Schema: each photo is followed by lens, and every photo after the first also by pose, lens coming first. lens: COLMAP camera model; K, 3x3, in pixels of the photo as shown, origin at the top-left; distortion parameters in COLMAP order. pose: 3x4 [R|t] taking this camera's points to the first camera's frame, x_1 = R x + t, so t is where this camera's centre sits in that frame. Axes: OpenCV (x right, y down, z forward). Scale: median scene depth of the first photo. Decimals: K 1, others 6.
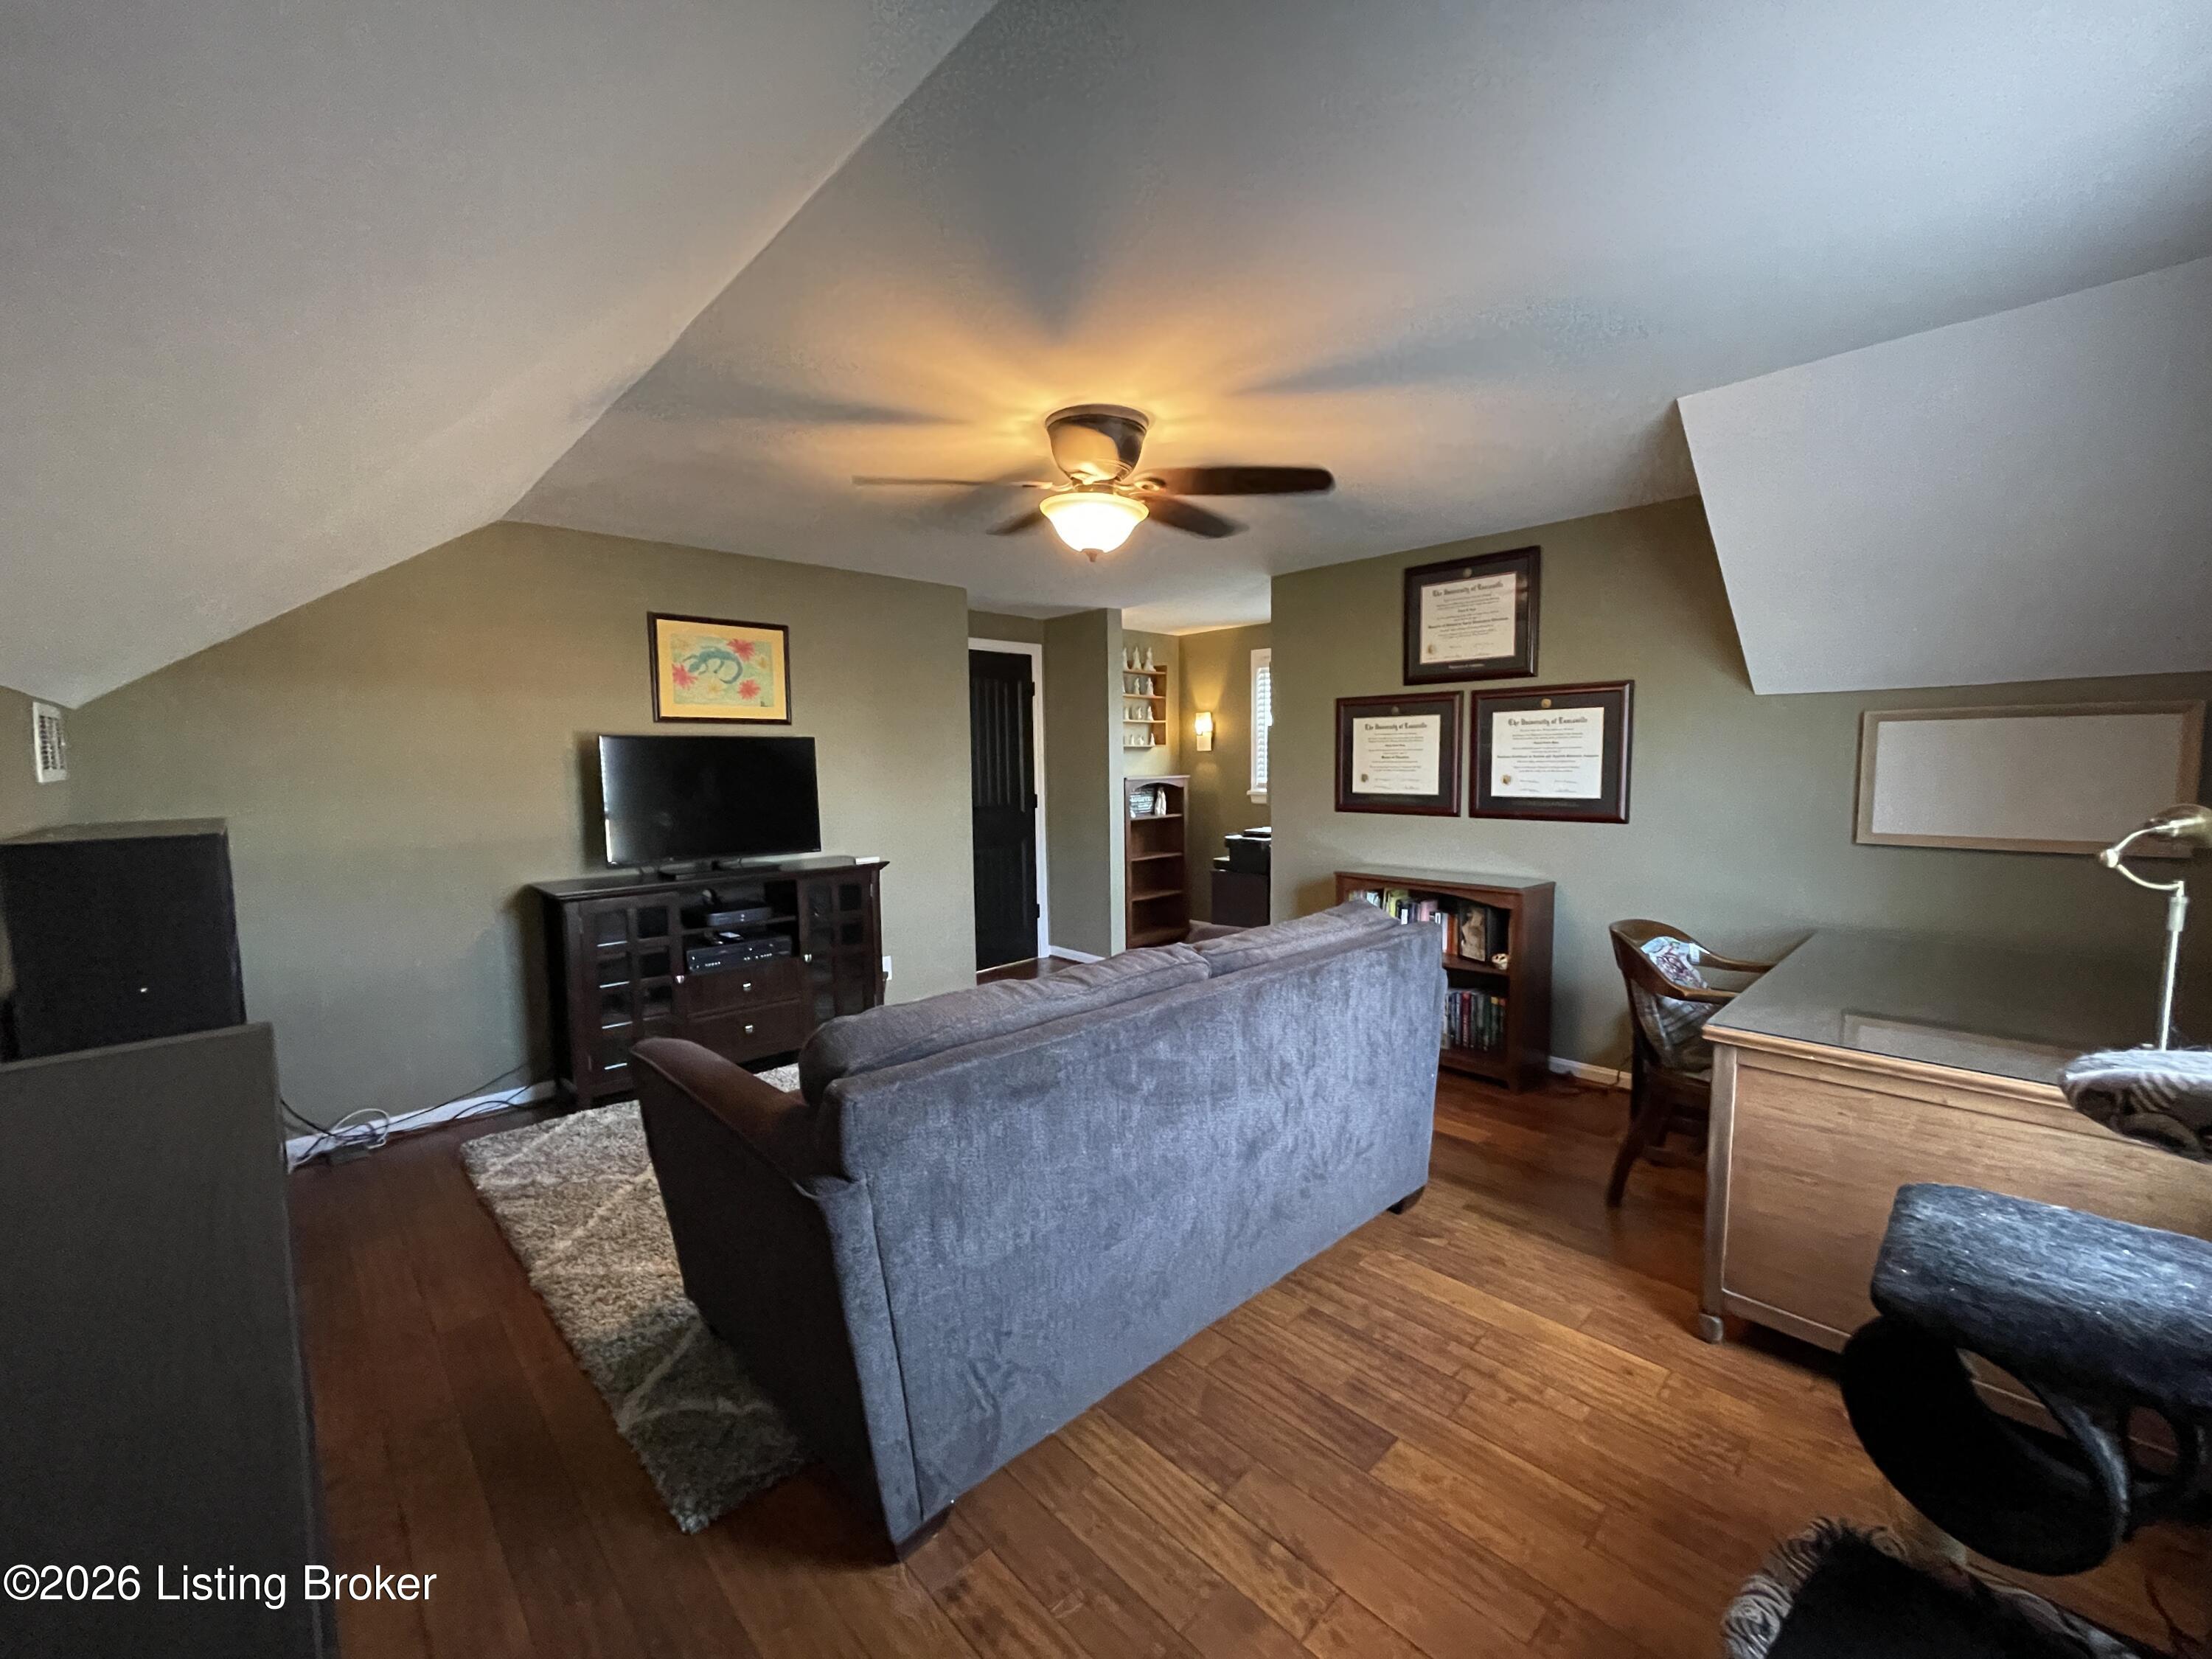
lens RADIAL K [[890.9, 0, 1107.9], [0, 890.9, 831.4], [0, 0, 1]] dist [-0.002214, -0.000280]
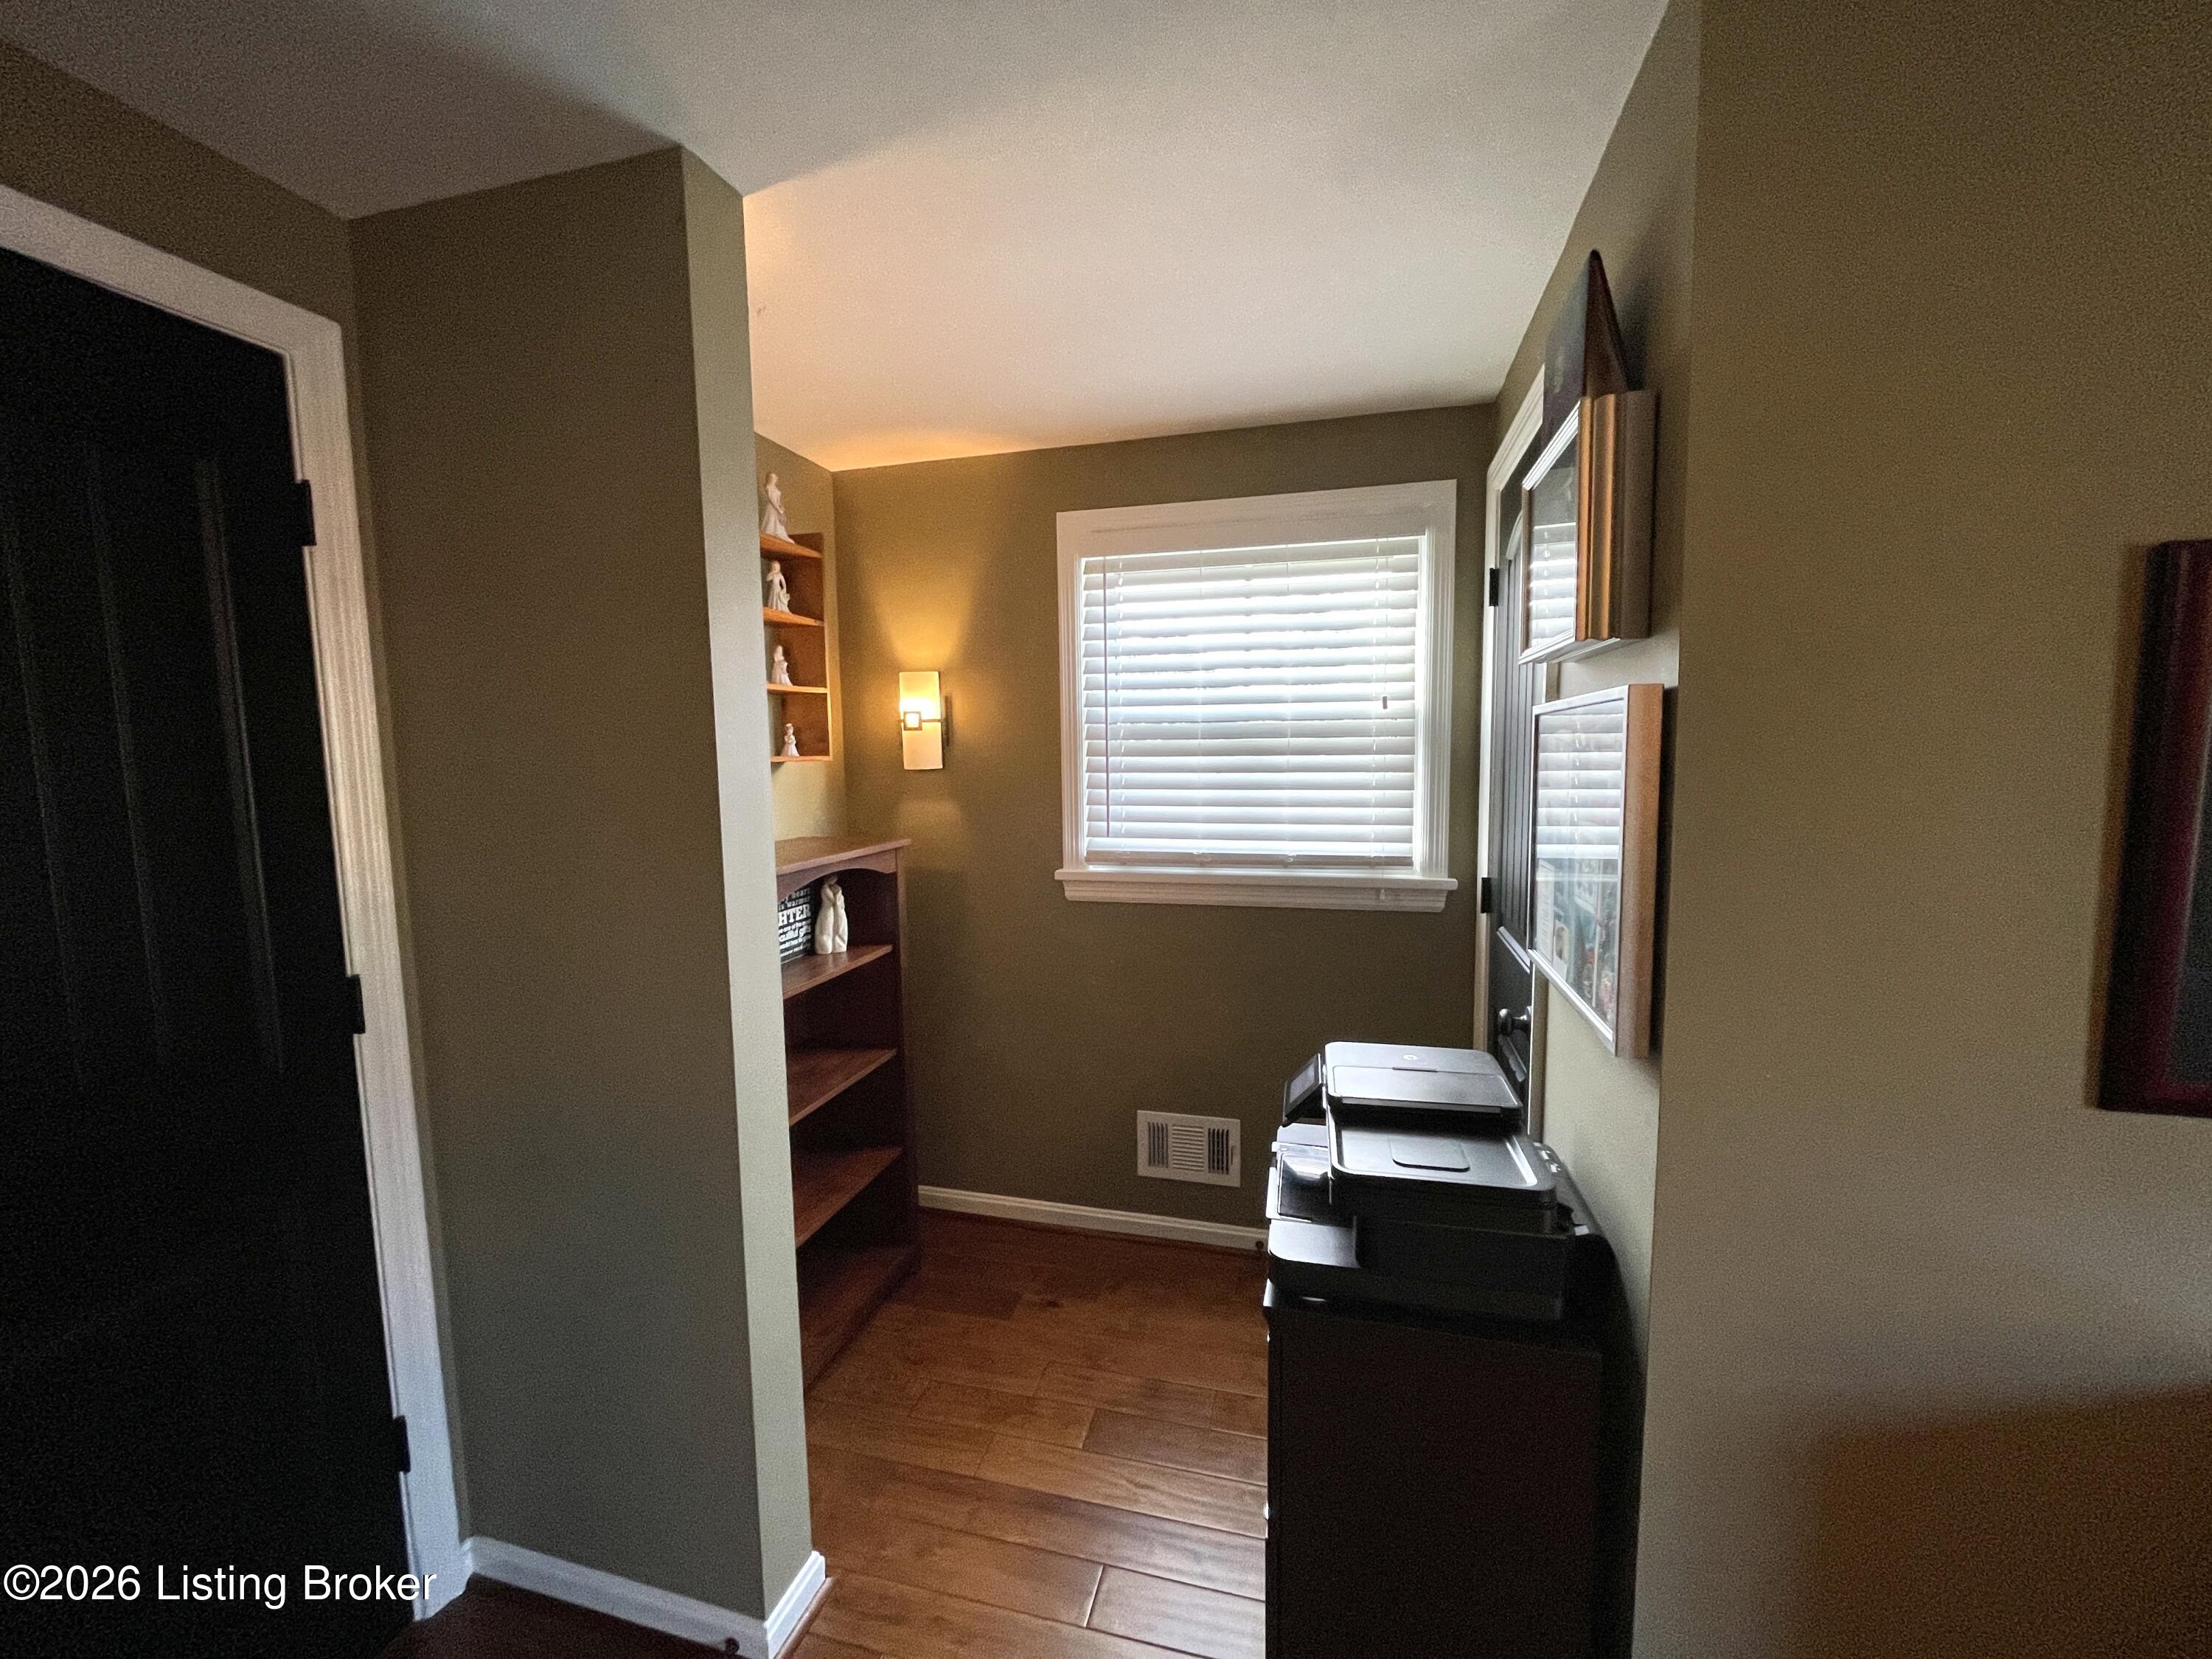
lens RADIAL K [[890.9, 0, 1107.0], [0, 890.9, 829.4], [0, 0, 1]] dist [-0.002214, -0.000280]
pose [[0.851674, -0.049008, 0.521775, -0.029744], [0.049173, 0.998698, 0.013542, -0.067358], [-0.521759, 0.014124, 0.852976, 0.644839]]
